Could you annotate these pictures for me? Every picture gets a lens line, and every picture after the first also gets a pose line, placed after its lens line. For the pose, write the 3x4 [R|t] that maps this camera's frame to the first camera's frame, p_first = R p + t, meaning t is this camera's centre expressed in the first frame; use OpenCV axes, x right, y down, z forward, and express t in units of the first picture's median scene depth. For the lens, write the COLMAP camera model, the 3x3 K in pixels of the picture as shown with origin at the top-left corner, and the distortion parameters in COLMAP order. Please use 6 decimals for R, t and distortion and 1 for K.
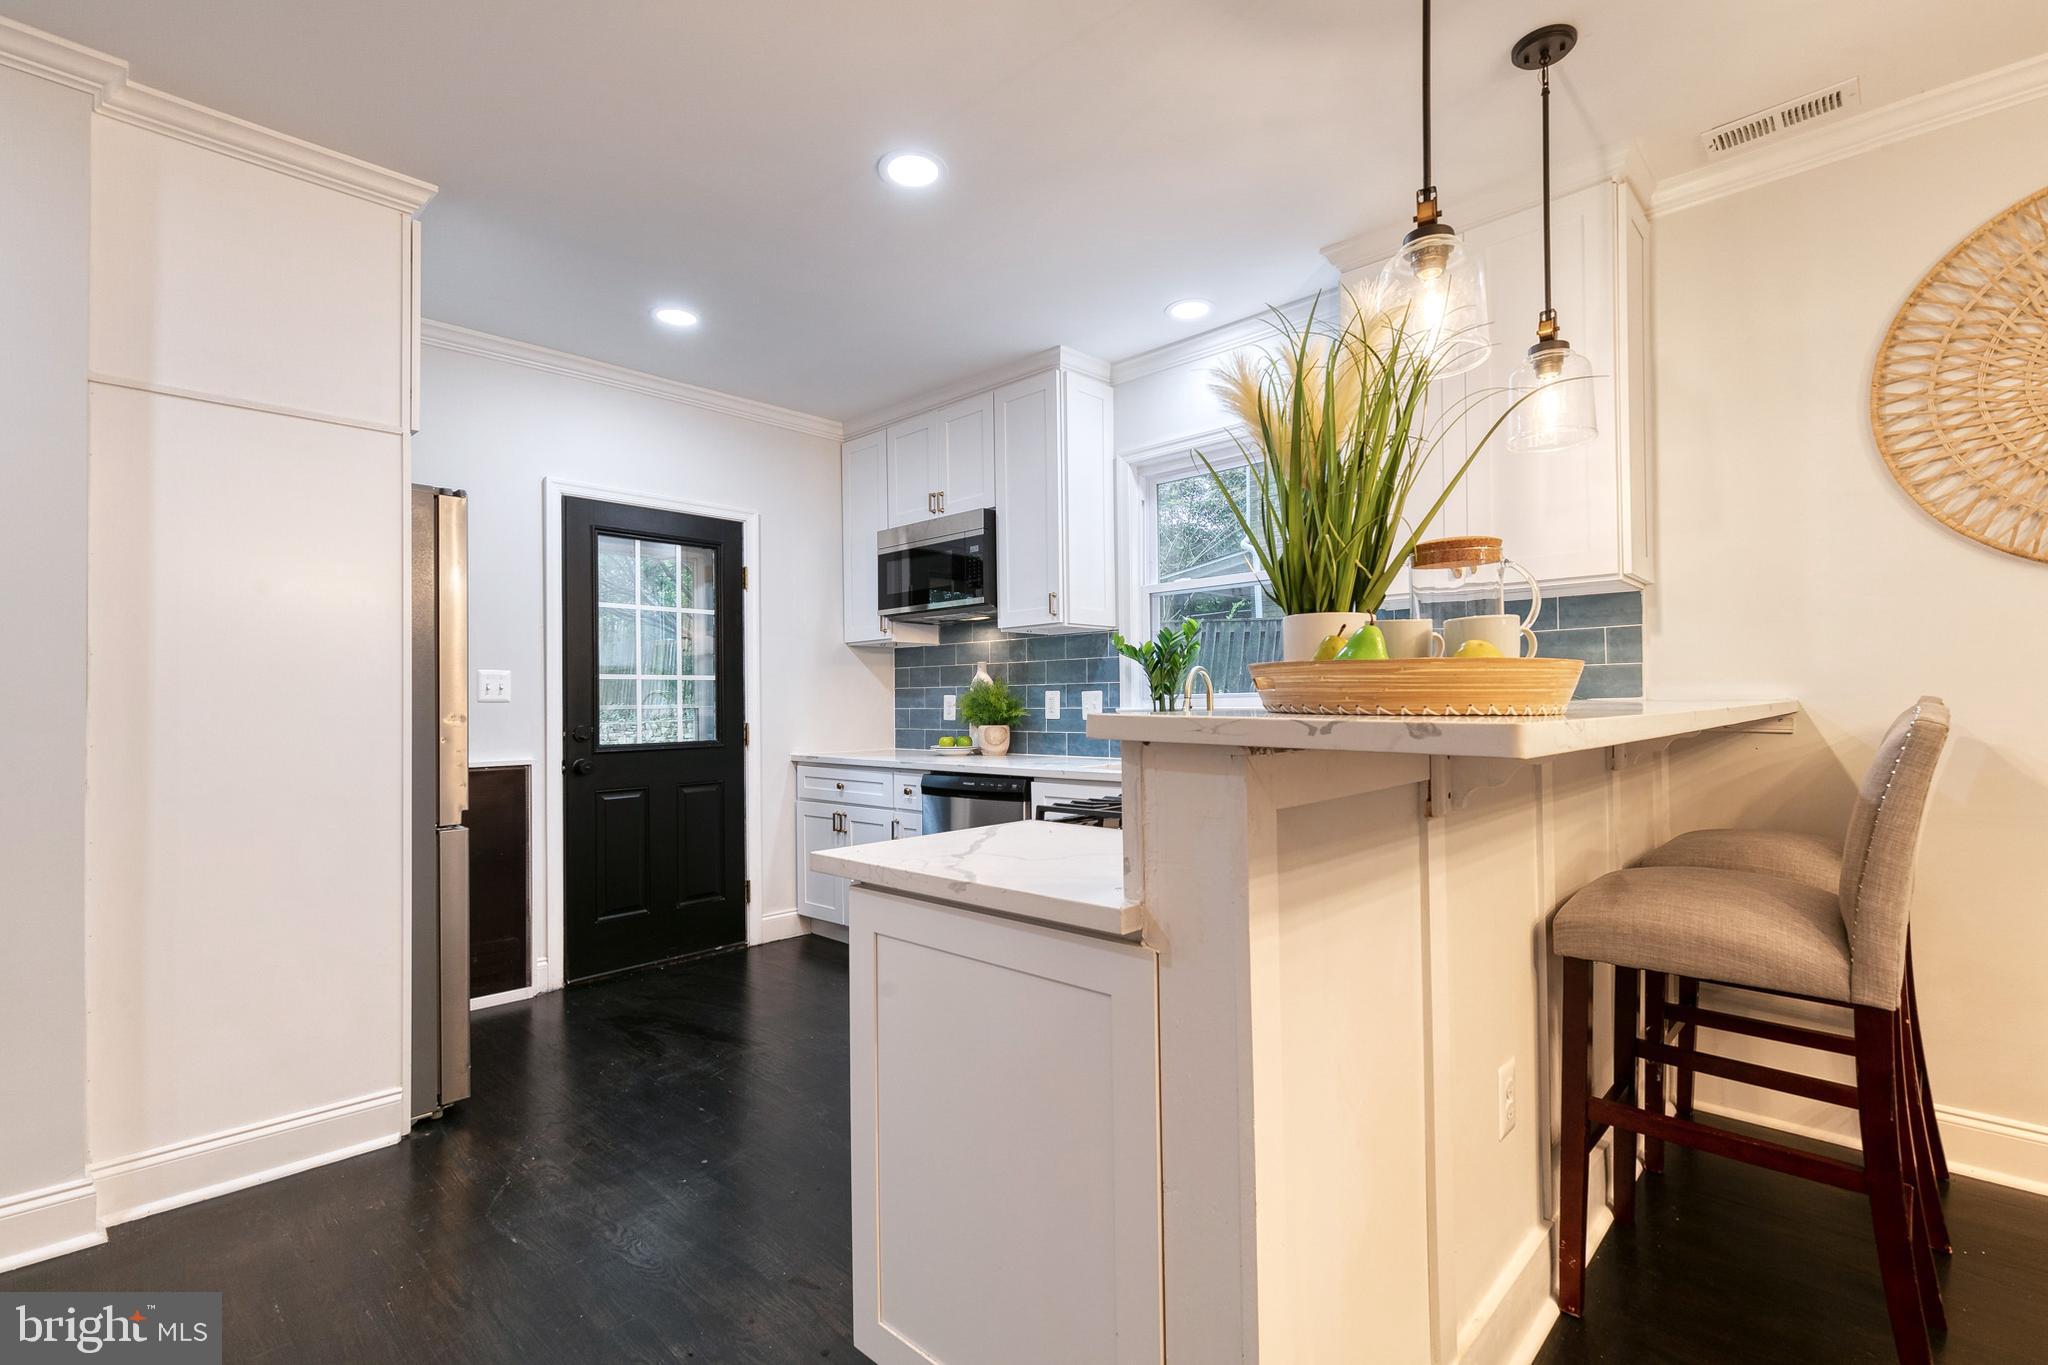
lens RADIAL K [[929.0, 0, 1043.8], [0, 929.0, 690.7], [0, 0, 1]] dist [0.013531, -0.001604]
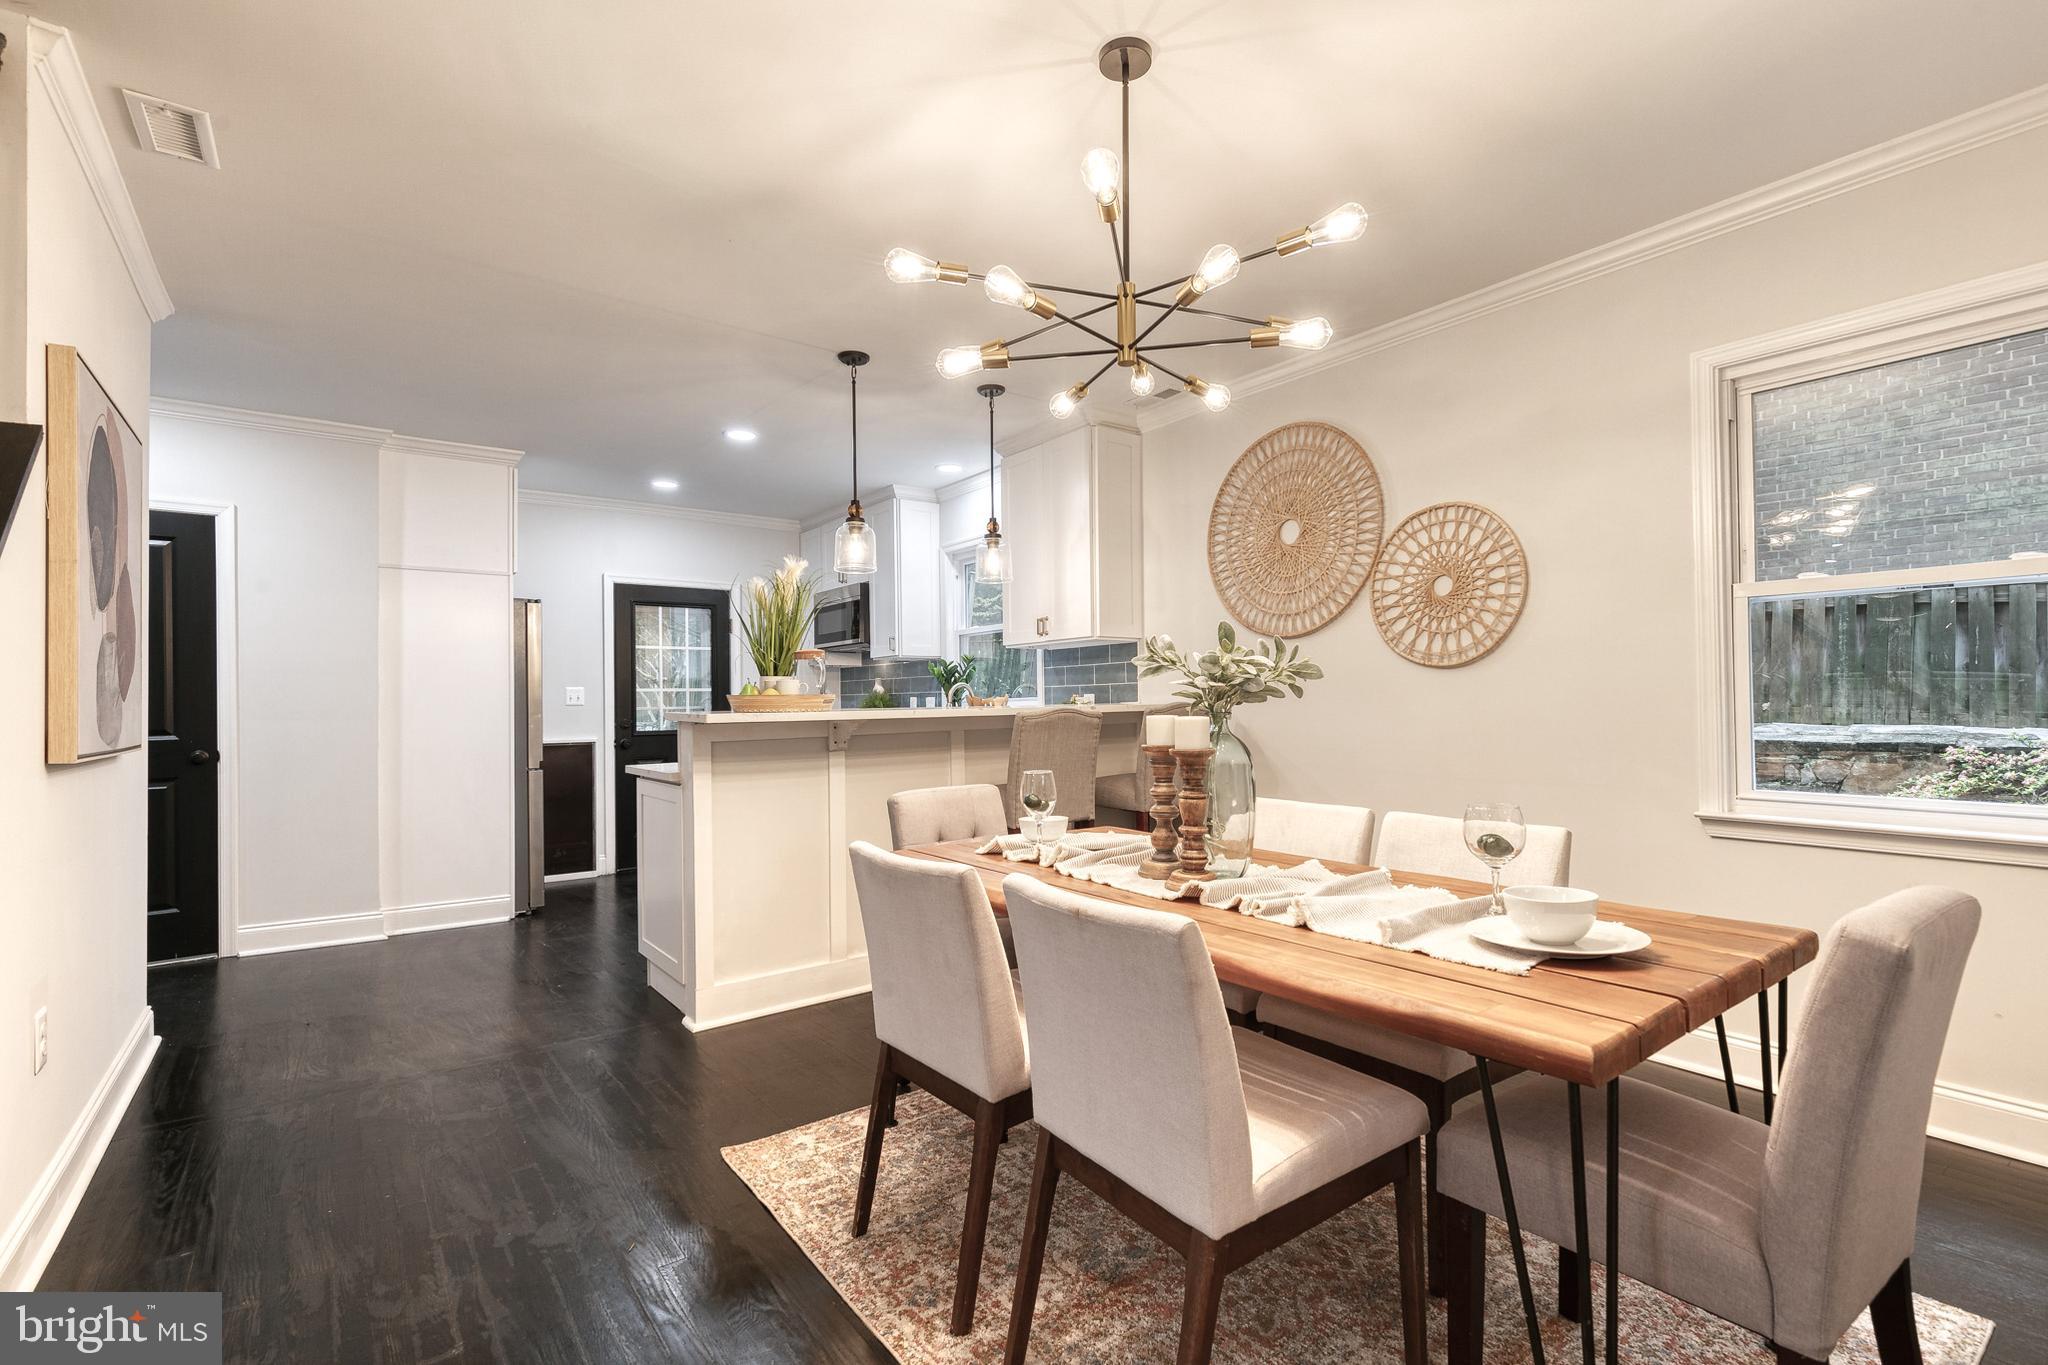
lens RADIAL K [[929.0, 0, 1041.4], [0, 929.0, 689.2], [0, 0, 1]] dist [0.013531, -0.001604]
pose [[0.987180, -0.006360, -0.159482, 0.504111], [0.006431, 0.999979, -0.000066, -0.012292], [0.159479, -0.000960, 0.987201, -0.530722]]
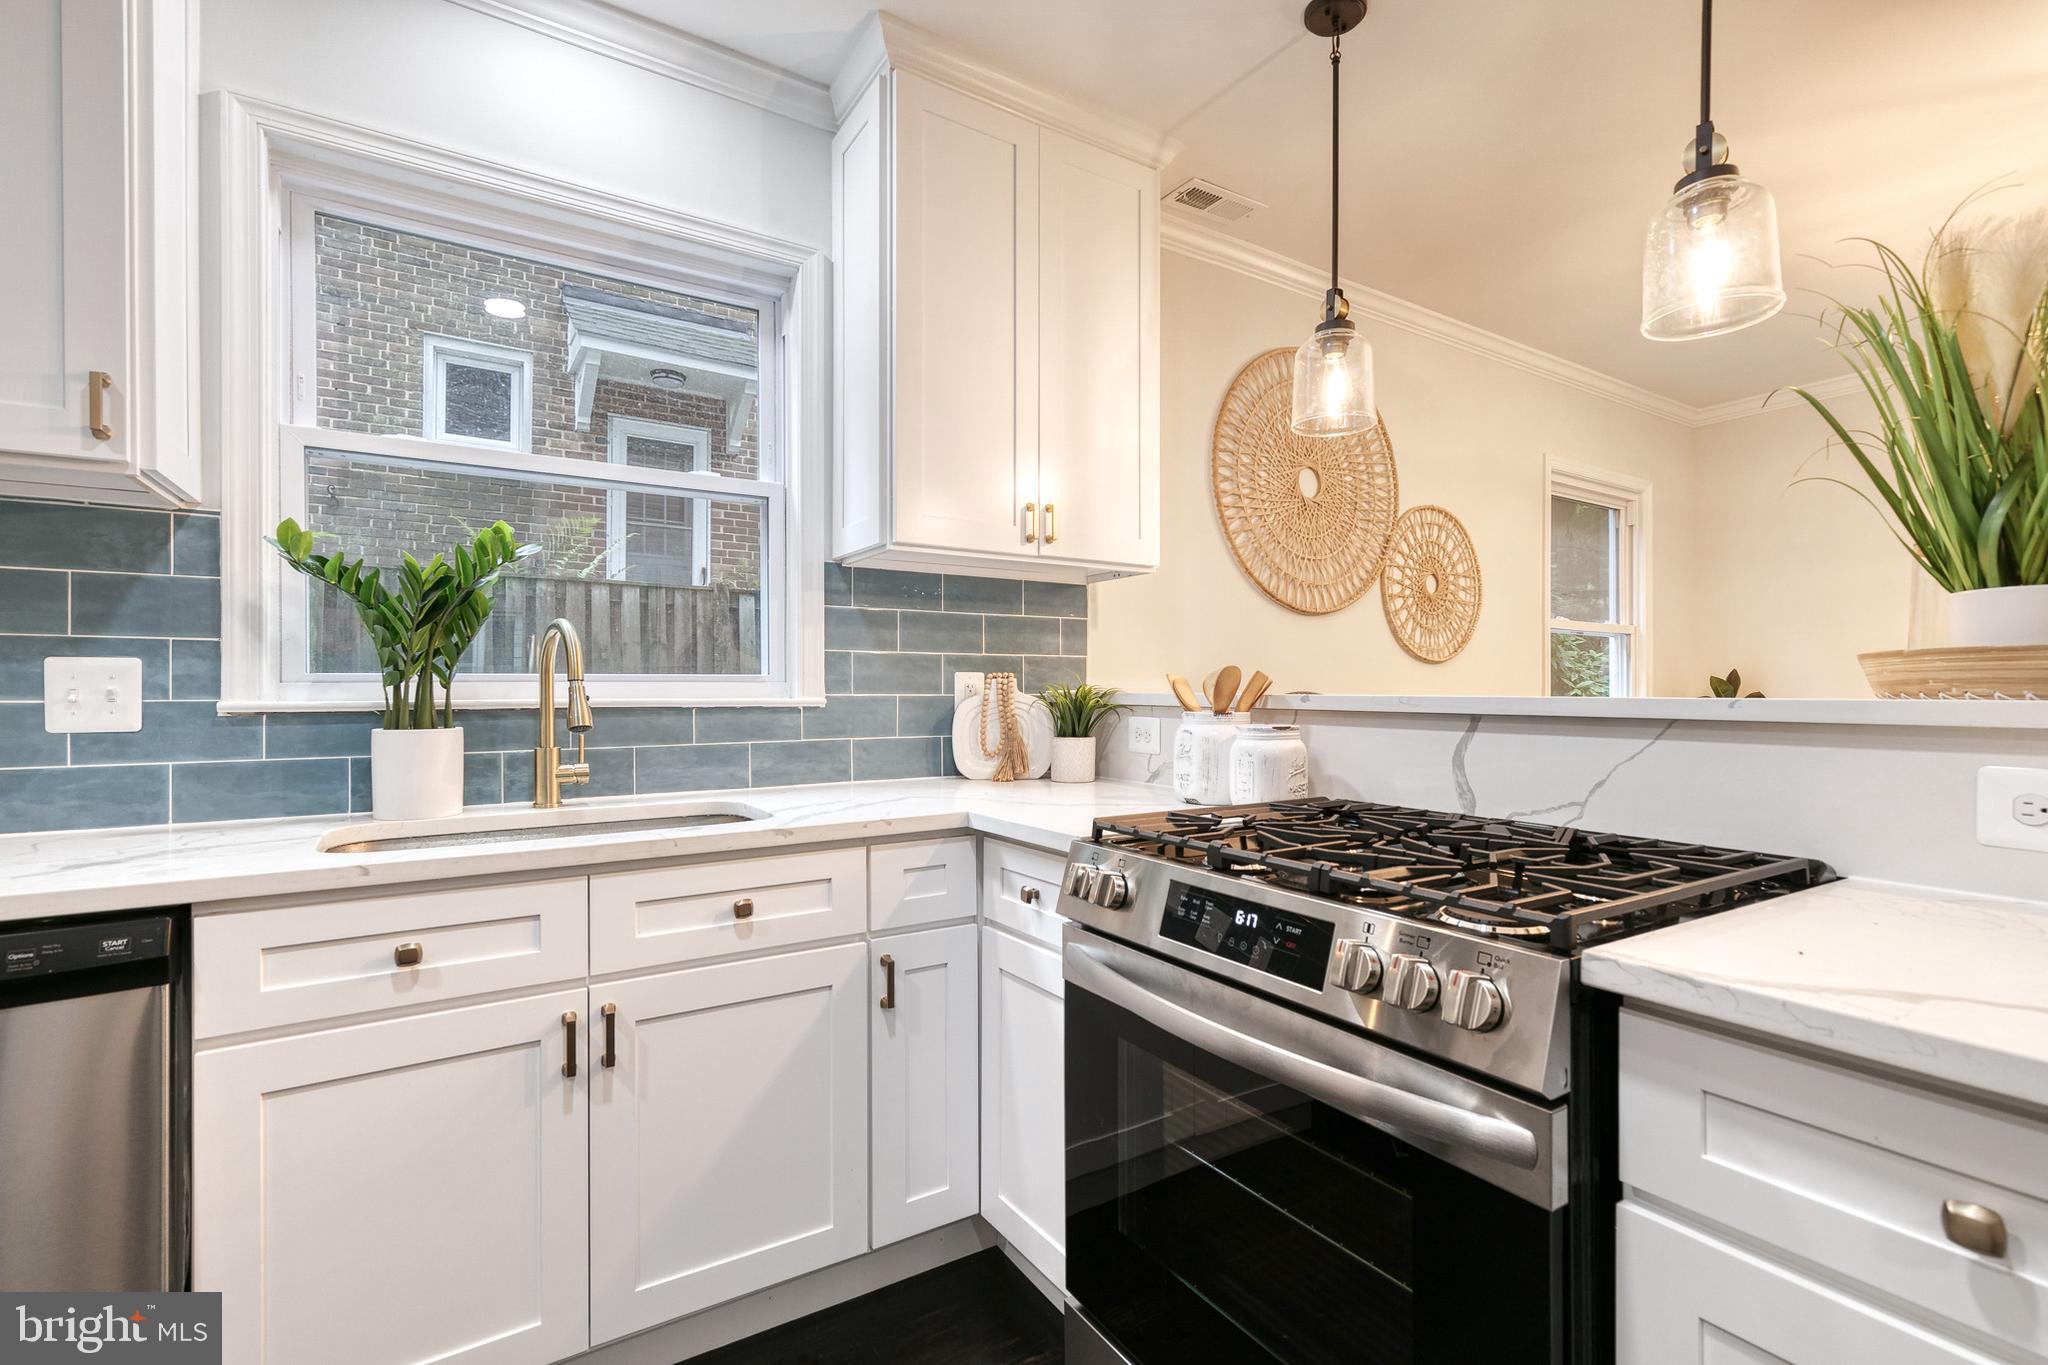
lens RADIAL K [[929.0, 0, 1035.7], [0, 929.0, 682.2], [0, 0, 1]] dist [0.013531, -0.001604]
pose [[0.239169, 0.017820, 0.970814, -0.239776], [-0.019251, 0.999722, -0.013608, 0.008958], [-0.970787, -0.015435, 0.239446, 0.550840]]
